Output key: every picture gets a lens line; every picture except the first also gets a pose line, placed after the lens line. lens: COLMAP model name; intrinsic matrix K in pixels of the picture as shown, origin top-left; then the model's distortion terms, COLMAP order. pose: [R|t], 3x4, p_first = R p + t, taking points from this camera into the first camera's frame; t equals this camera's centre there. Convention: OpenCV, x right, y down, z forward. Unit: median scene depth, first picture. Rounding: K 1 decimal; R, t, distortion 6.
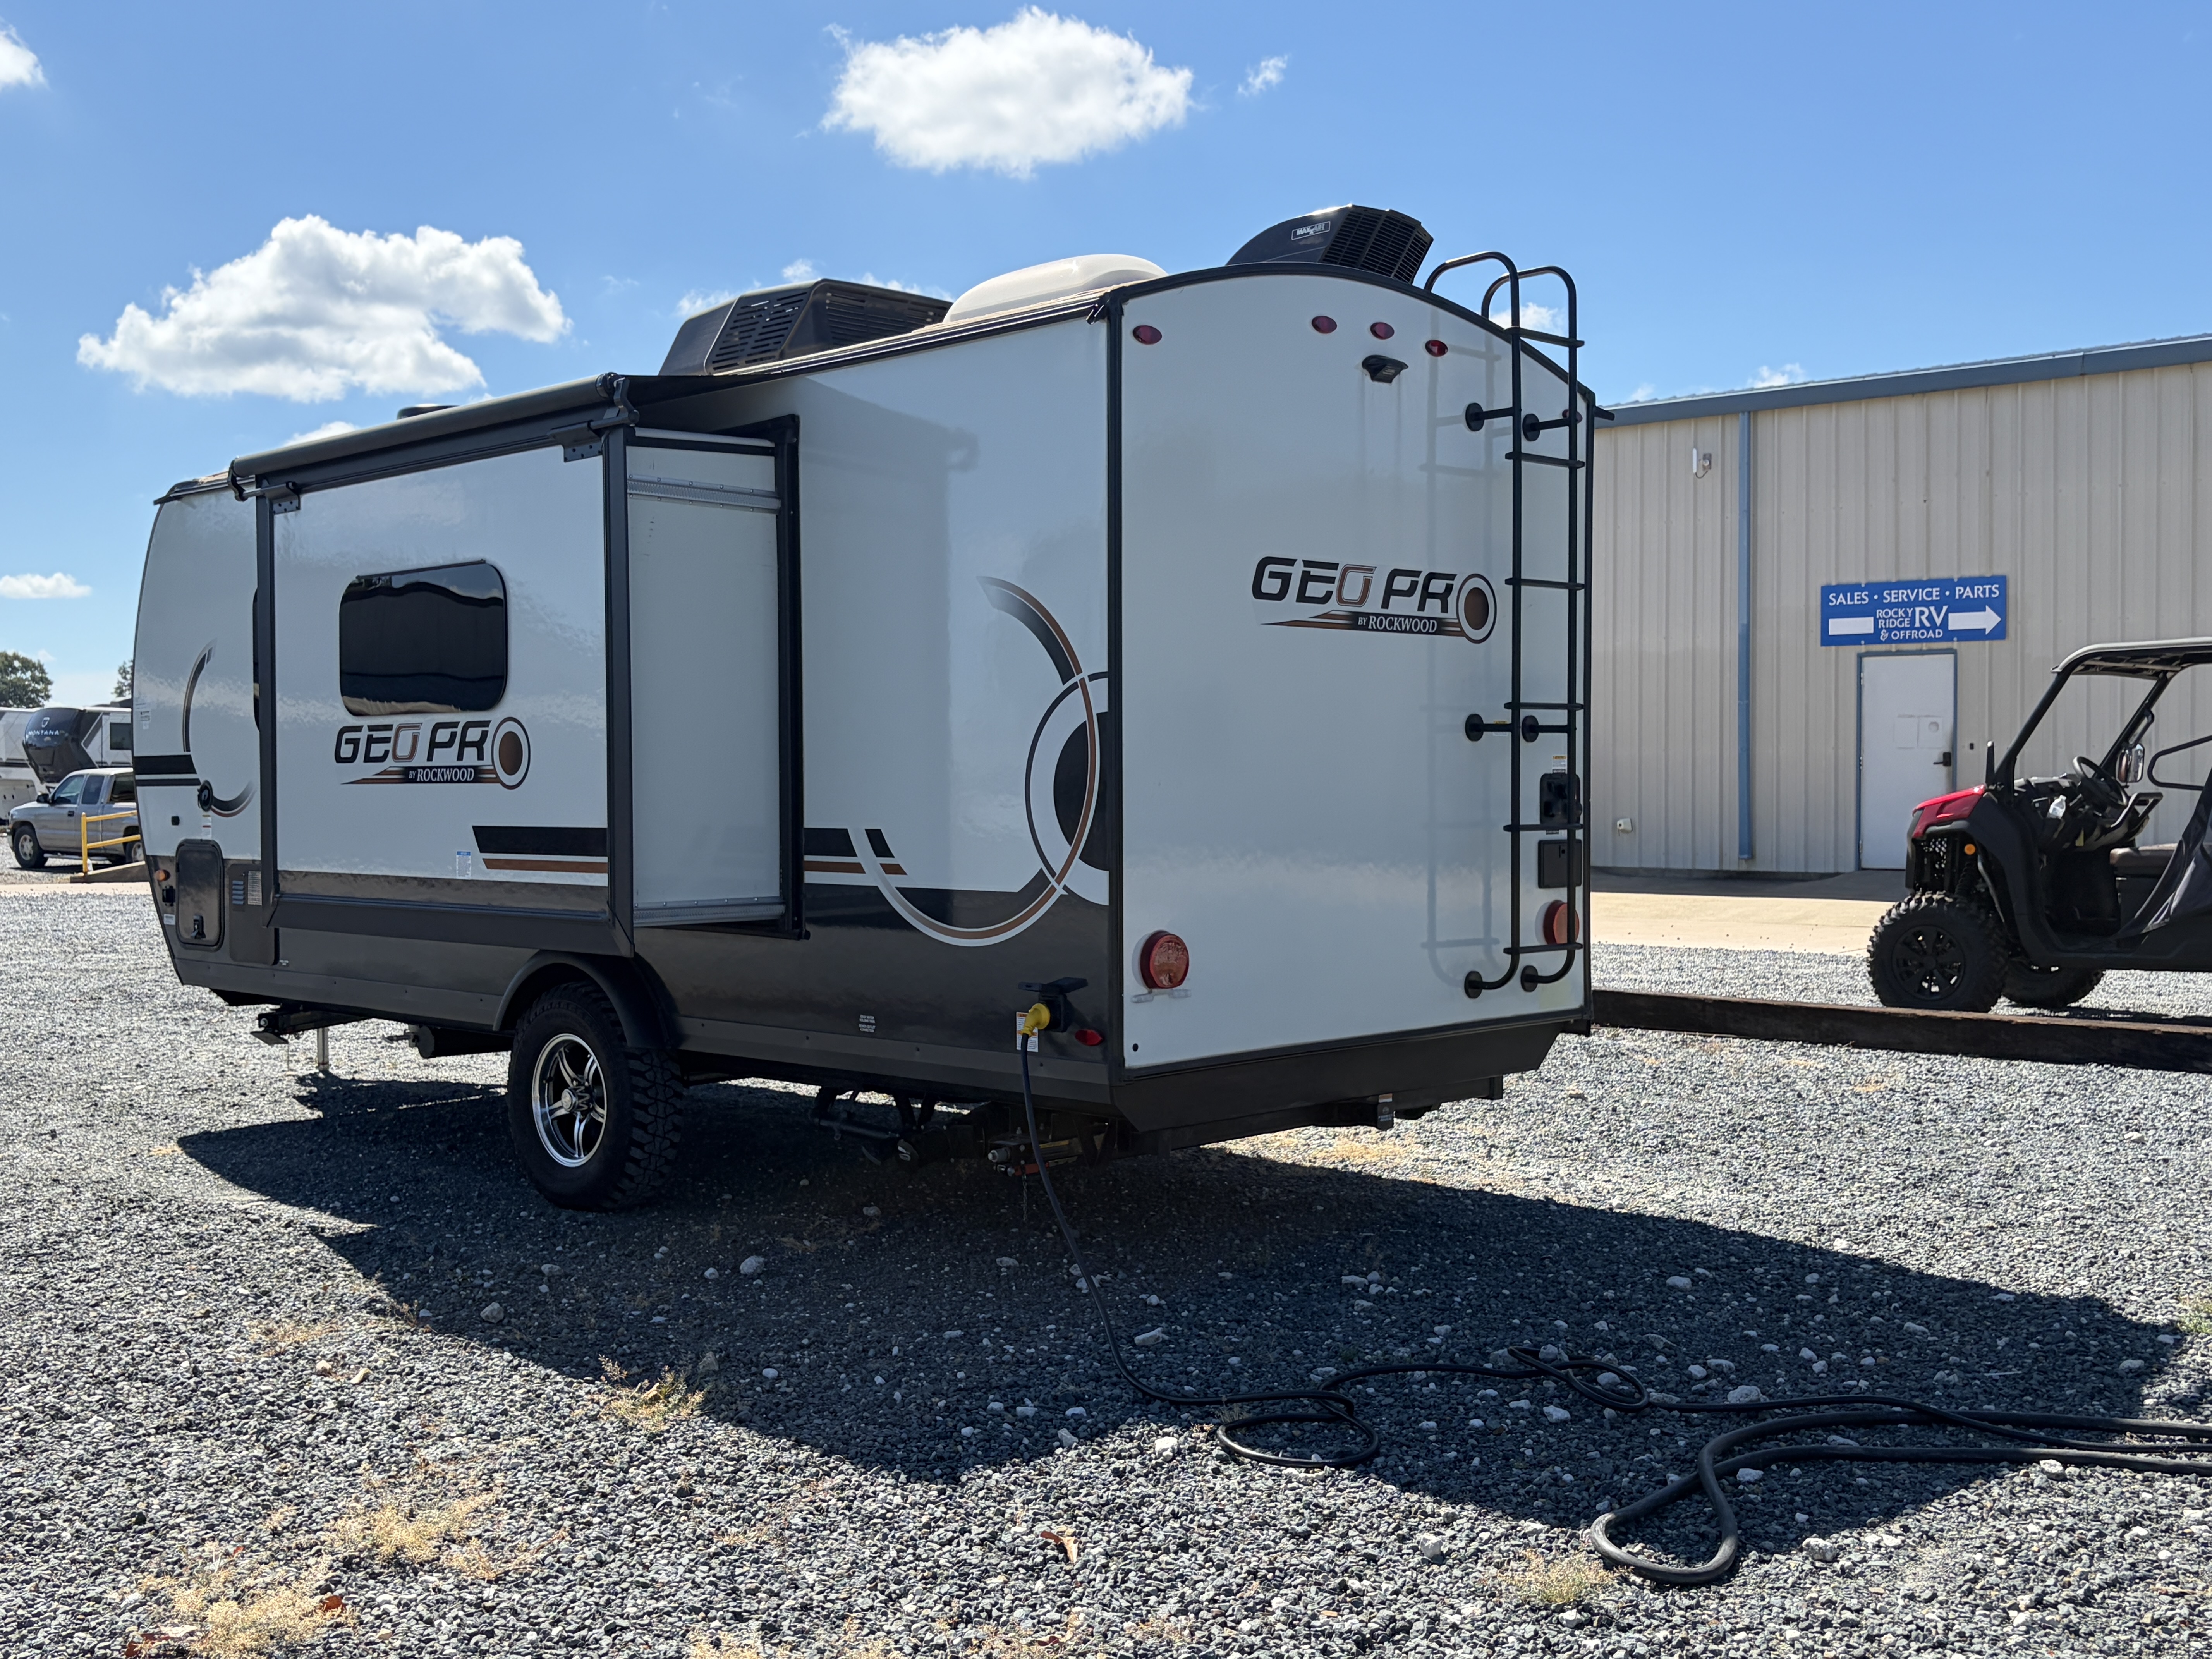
lens RADIAL K [[2229.0, 0, 1106.0], [0, 2229.0, 829.5], [0, 0, 1]] dist [0.126139, -0.010263]
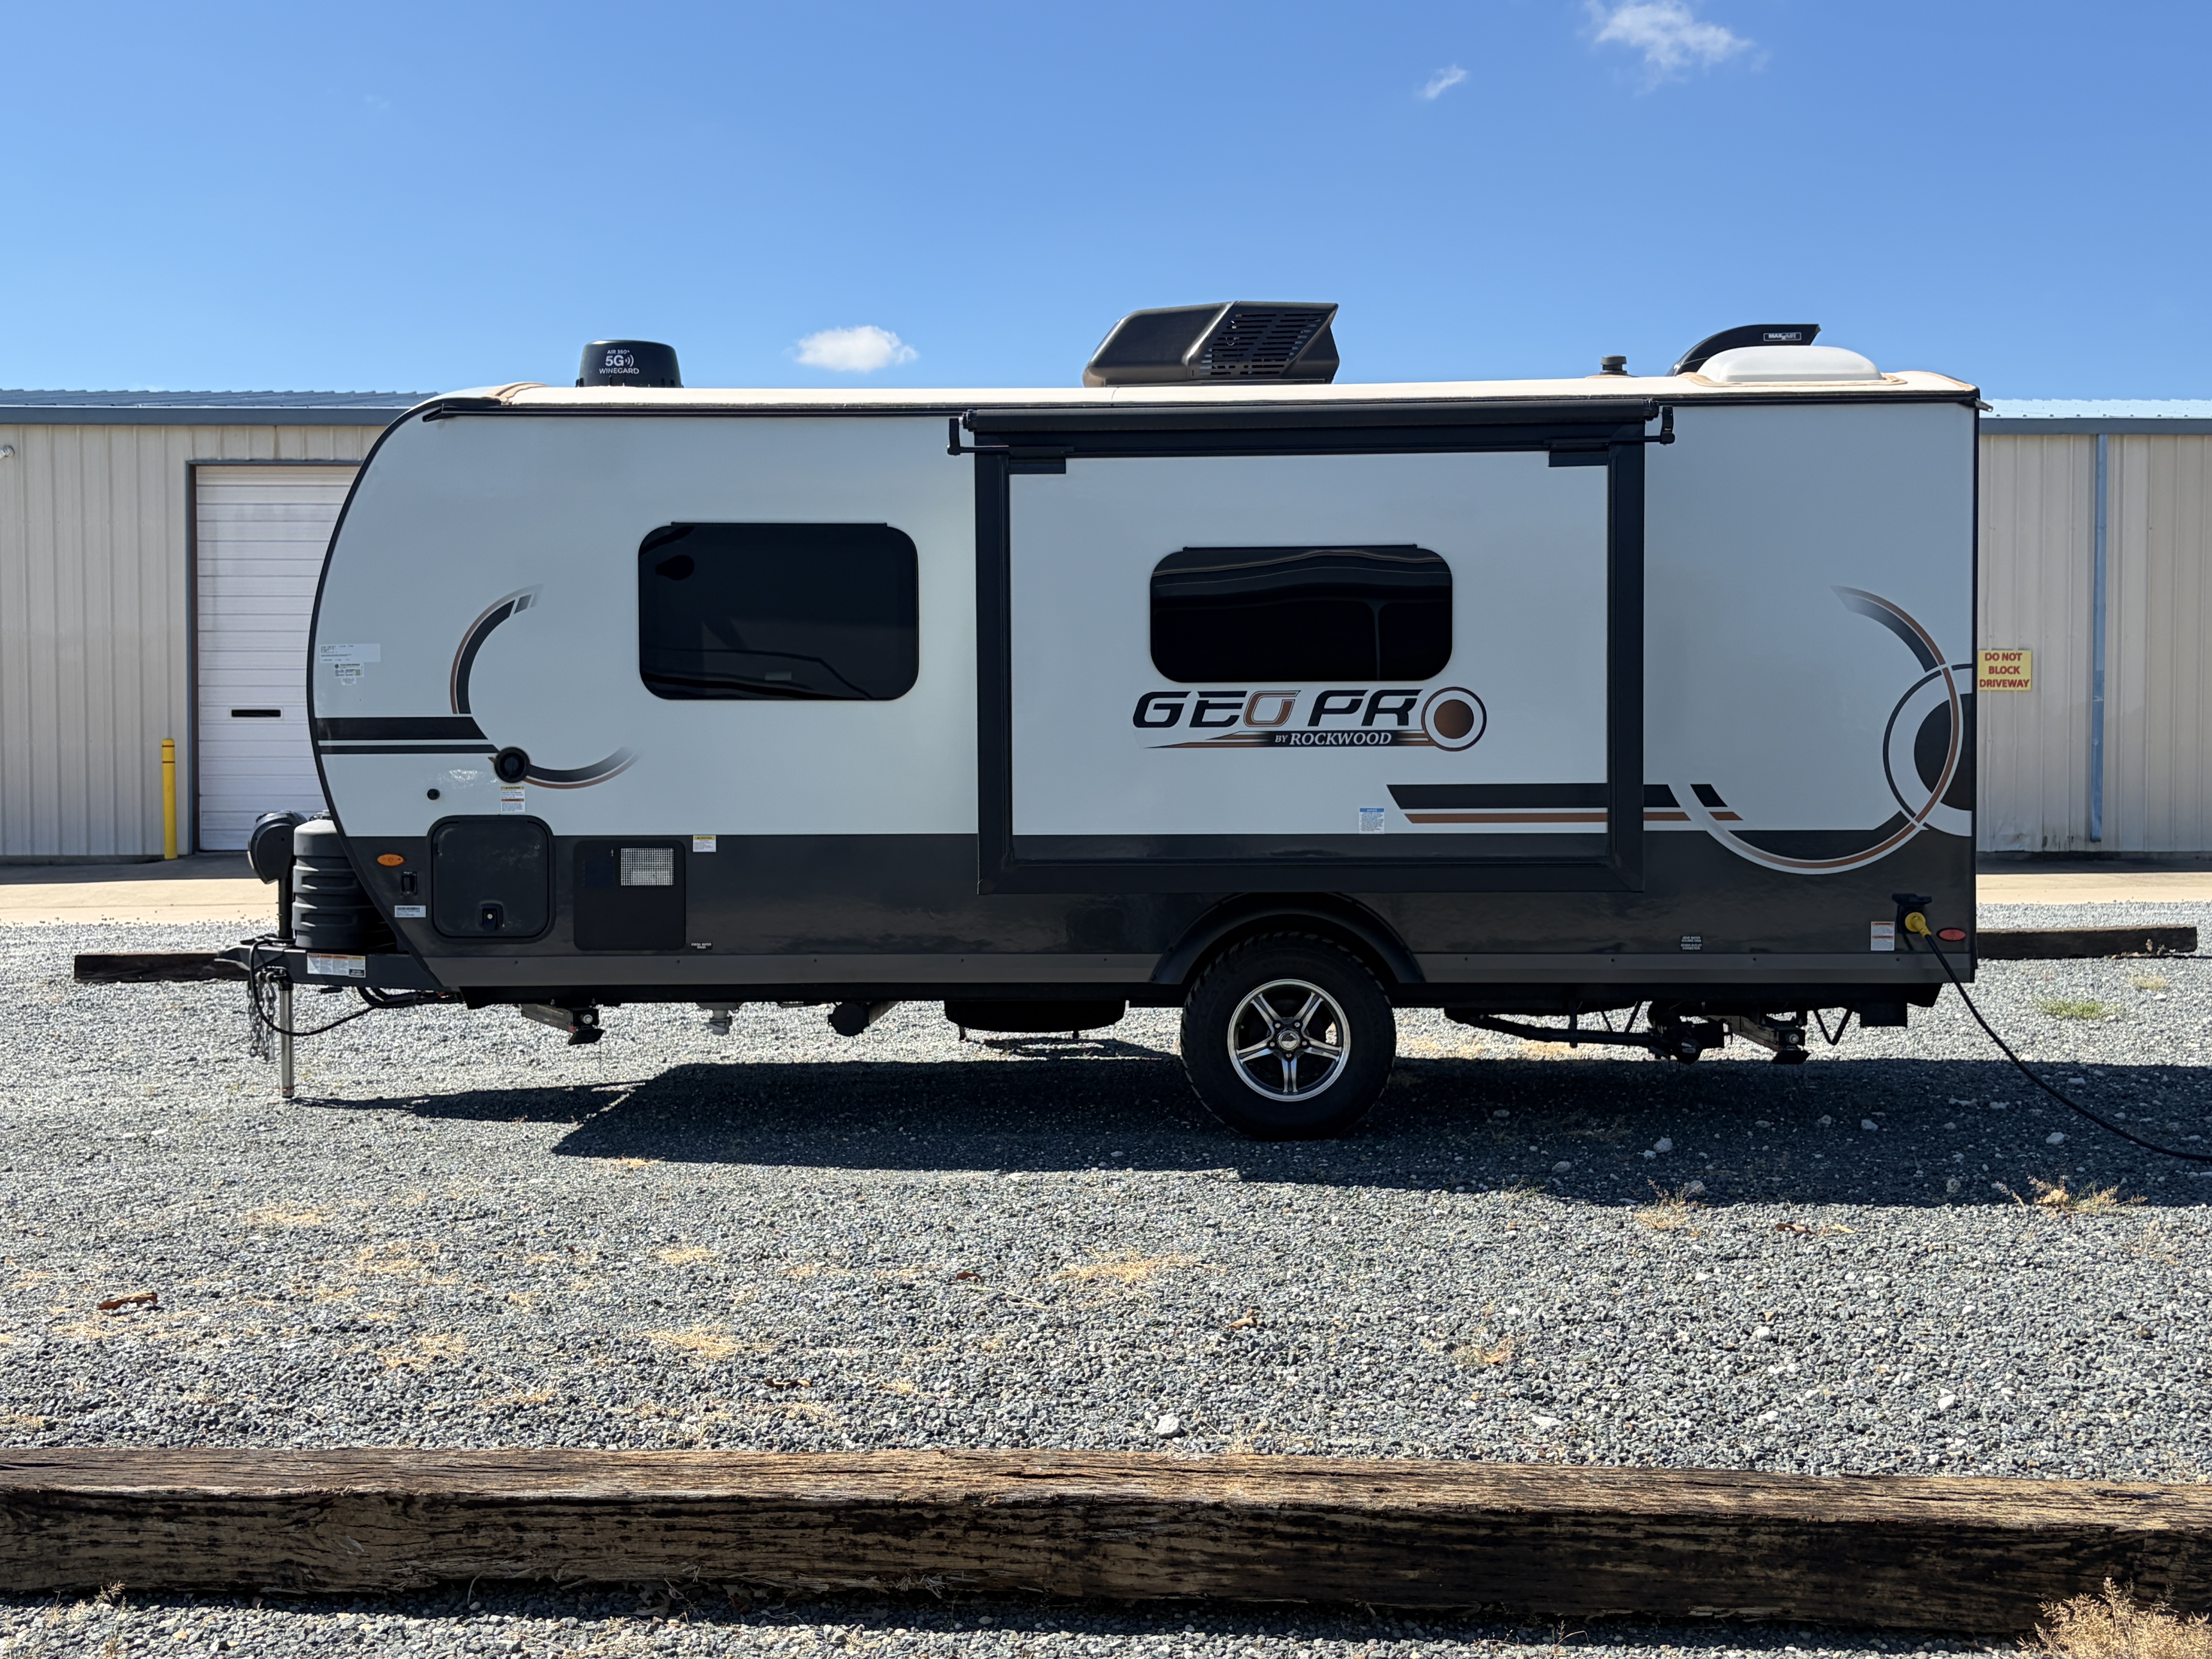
lens RADIAL K [[2229.0, 0, 1106.0], [0, 2229.0, 829.5], [0, 0, 1]] dist [0.126139, -0.010263]
pose [[0.738917, -0.015824, 0.673610, -1.168765], [0.015352, 0.999860, 0.006648, 0.011253], [-0.673621, 0.005429, 0.739057, 0.298538]]
